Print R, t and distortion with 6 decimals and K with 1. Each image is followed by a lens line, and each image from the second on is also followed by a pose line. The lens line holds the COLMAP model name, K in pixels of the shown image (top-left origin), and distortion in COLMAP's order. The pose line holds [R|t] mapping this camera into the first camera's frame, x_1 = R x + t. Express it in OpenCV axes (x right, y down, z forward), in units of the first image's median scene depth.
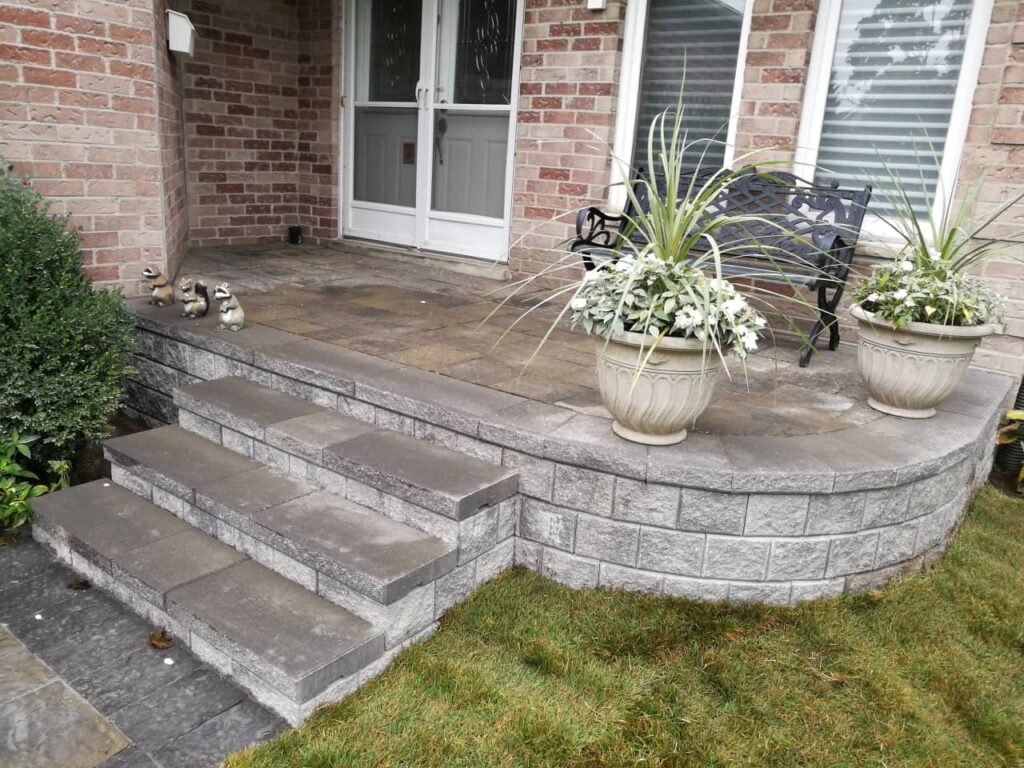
lens RADIAL K [[785.7, 0, 512.0], [0, 785.7, 387.0], [0, 0, 1]] dist [0.011679, -0.000694]
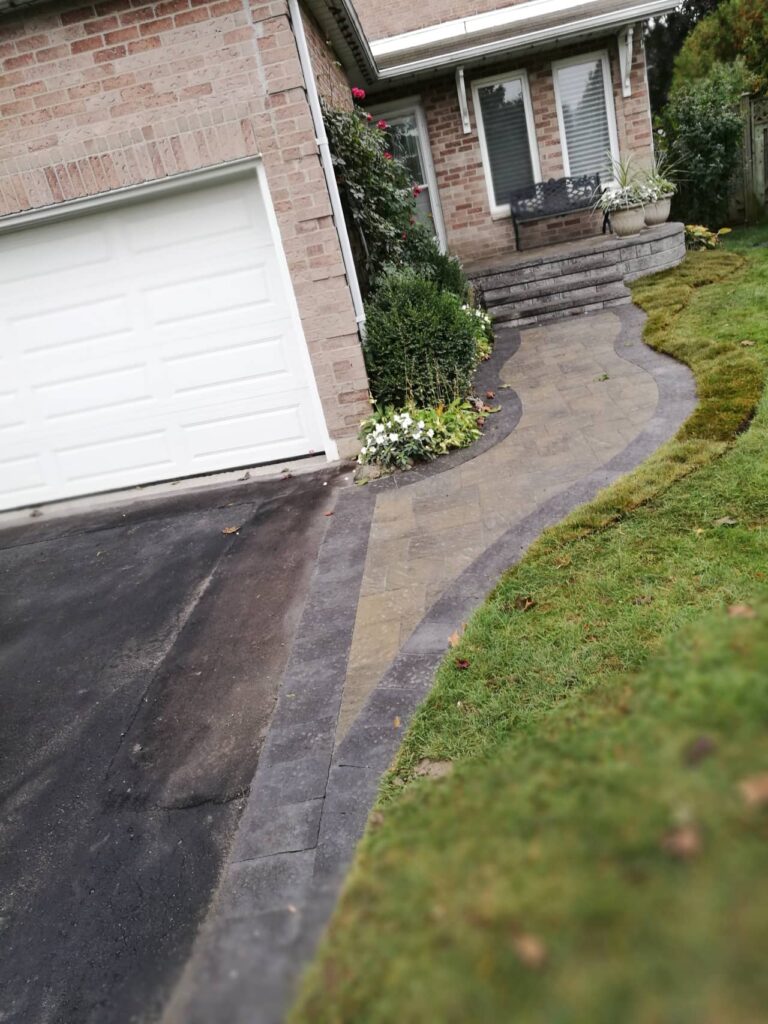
lens RADIAL K [[785.7, 0, 390.4], [0, 785.7, 507.2], [0, 0, 1]] dist [0.011679, -0.000694]
pose [[0.803497, -0.407762, 0.433732, -1.519419], [0.396366, 0.910047, 0.121280, 0.166638], [-0.444170, 0.074468, 0.892843, -0.913728]]
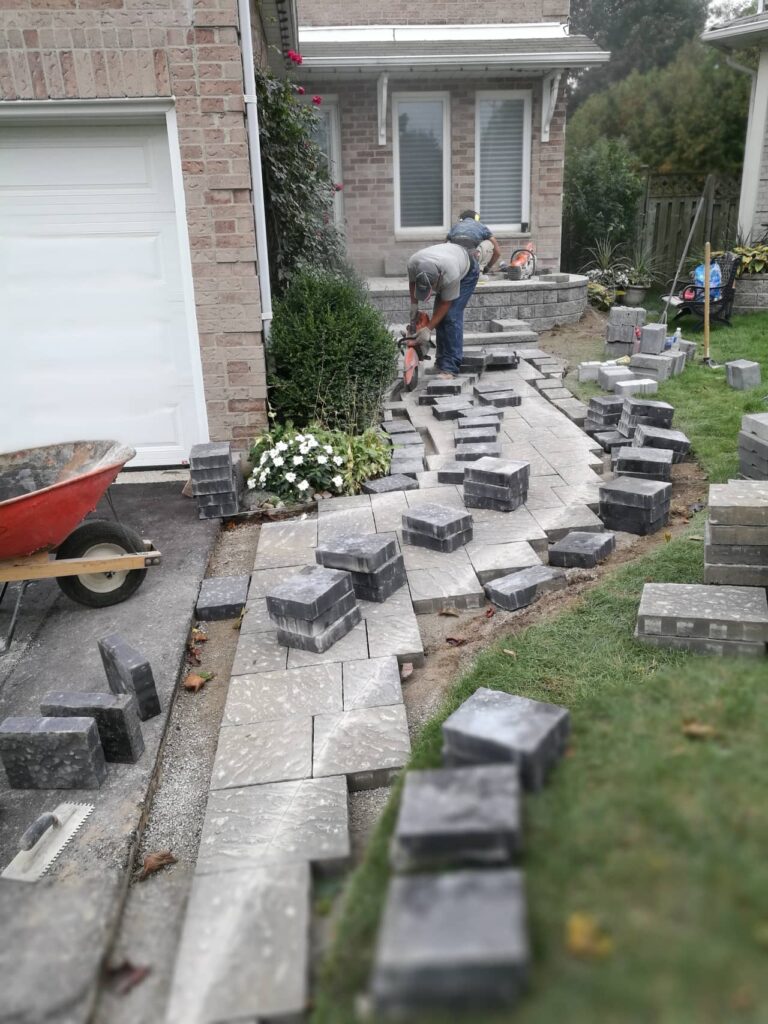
lens RADIAL K [[785.7, 0, 390.8], [0, 785.7, 511.1], [0, 0, 1]] dist [0.011679, -0.000694]
pose [[0.745478, -0.308625, 0.590773, -1.485214], [0.259702, 0.950788, 0.168991, 0.144030], [-0.613855, 0.027446, 0.788942, -0.757540]]
